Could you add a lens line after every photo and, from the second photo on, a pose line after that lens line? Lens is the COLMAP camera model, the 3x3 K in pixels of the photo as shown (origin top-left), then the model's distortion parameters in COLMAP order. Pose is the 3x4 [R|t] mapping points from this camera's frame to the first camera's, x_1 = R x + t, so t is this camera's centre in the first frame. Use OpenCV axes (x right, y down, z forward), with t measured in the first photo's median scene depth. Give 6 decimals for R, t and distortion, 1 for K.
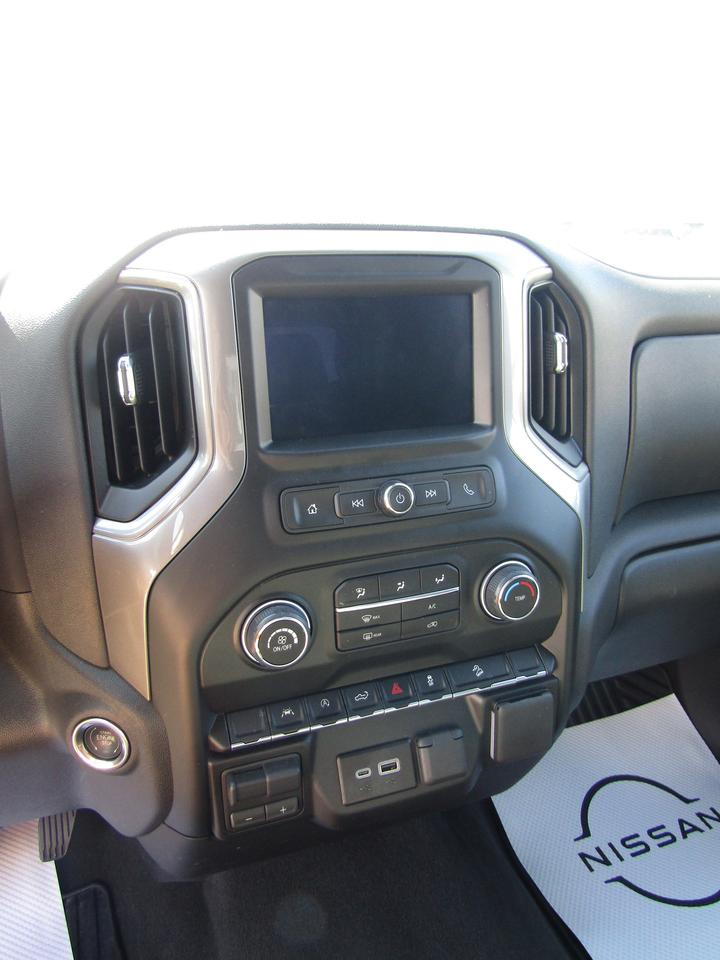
lens RADIAL K [[673.3, 0, 366.7], [0, 673.3, 472.0], [0, 0, 1]] dist [-0.012195, 0.005784]
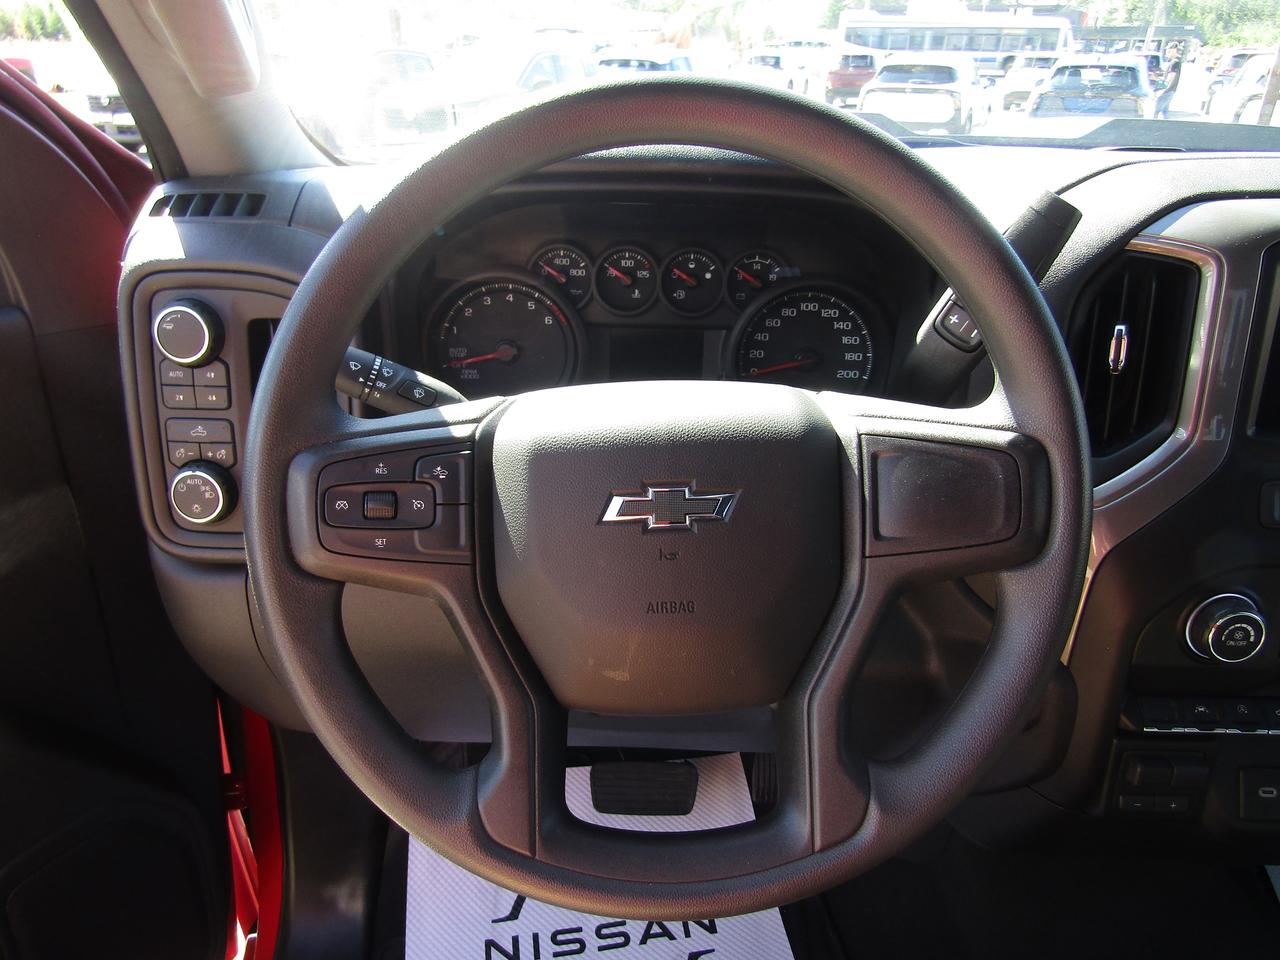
lens RADIAL K [[897.7, 0, 632.9], [0, 897.7, 476.0], [0, 0, 1]] dist [-0.012195, 0.005784]
pose [[0.931370, 0.151715, -0.330957, -0.518756], [-0.123443, 0.986785, 0.104967, -0.002246], [0.342509, -0.056909, 0.937790, -0.461373]]
